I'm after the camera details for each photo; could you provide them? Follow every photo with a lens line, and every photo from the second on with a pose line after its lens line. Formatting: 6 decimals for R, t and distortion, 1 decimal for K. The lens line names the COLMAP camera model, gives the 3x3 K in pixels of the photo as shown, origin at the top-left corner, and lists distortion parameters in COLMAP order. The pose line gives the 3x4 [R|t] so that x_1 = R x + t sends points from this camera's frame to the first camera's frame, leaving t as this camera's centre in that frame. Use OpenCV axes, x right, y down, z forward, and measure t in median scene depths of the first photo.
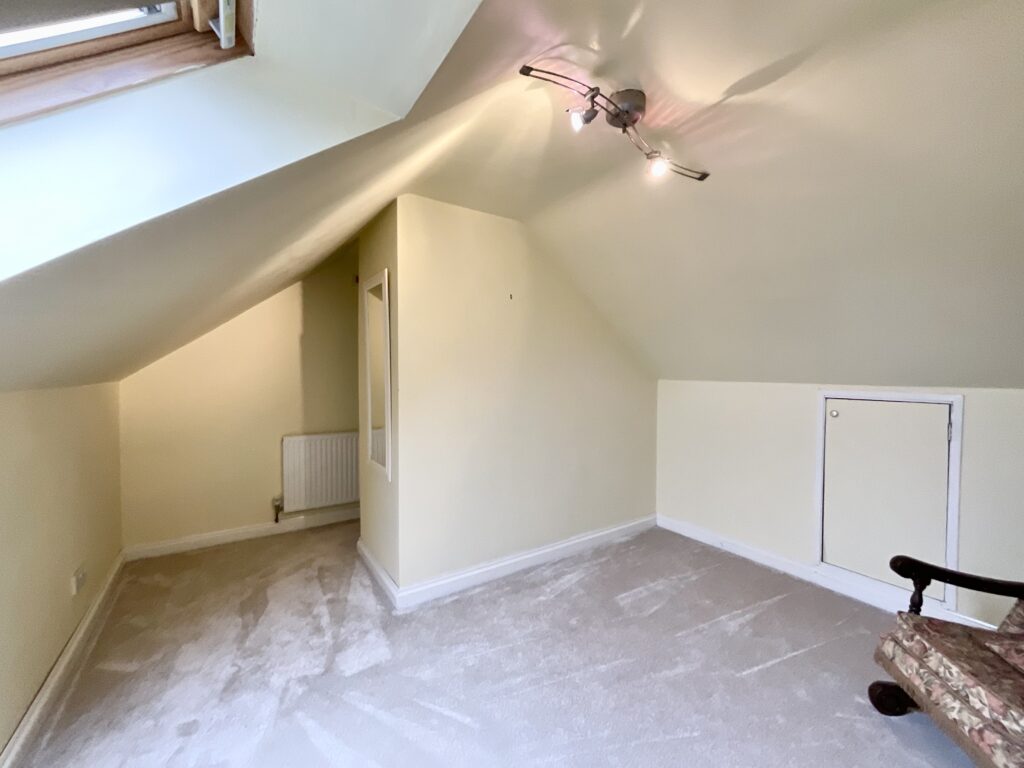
lens RADIAL K [[416.7, 0, 511.1], [0, 416.7, 382.6], [0, 0, 1]] dist [-0.006333, 0.001844]
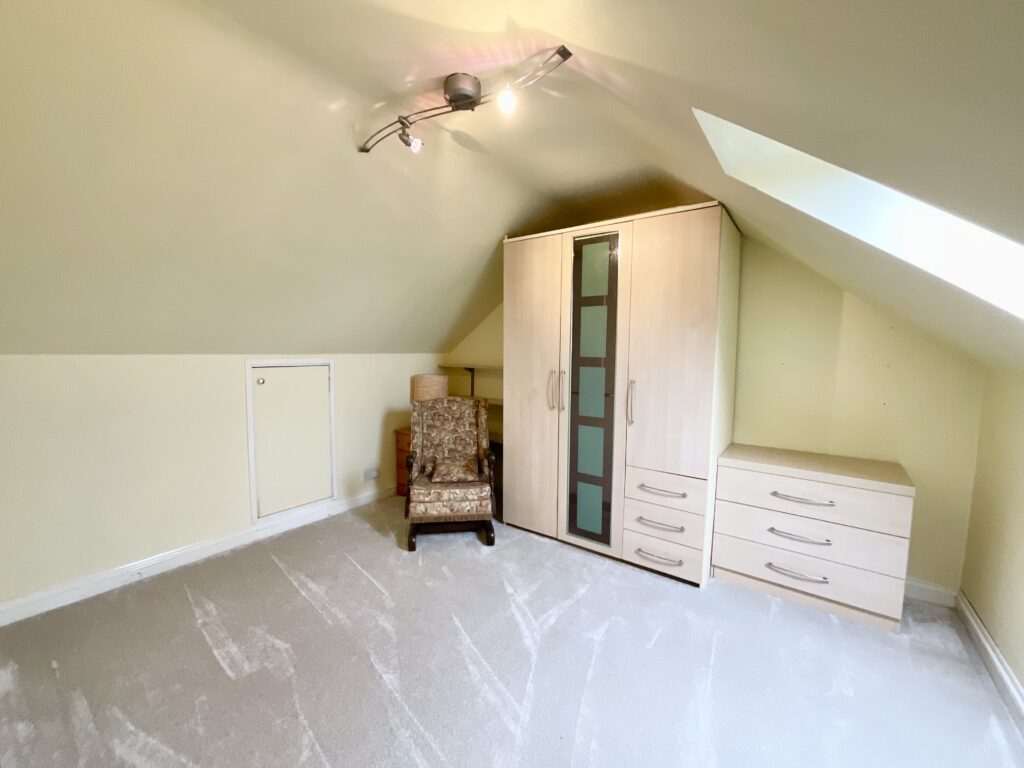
lens RADIAL K [[416.7, 0, 509.8], [0, 416.7, 384.1], [0, 0, 1]] dist [-0.006333, 0.001844]
pose [[-0.339626, -0.079908, 0.937160, -0.776634], [0.015353, 0.995781, 0.090471, -0.009066], [-0.940435, 0.045114, -0.336966, 1.240335]]
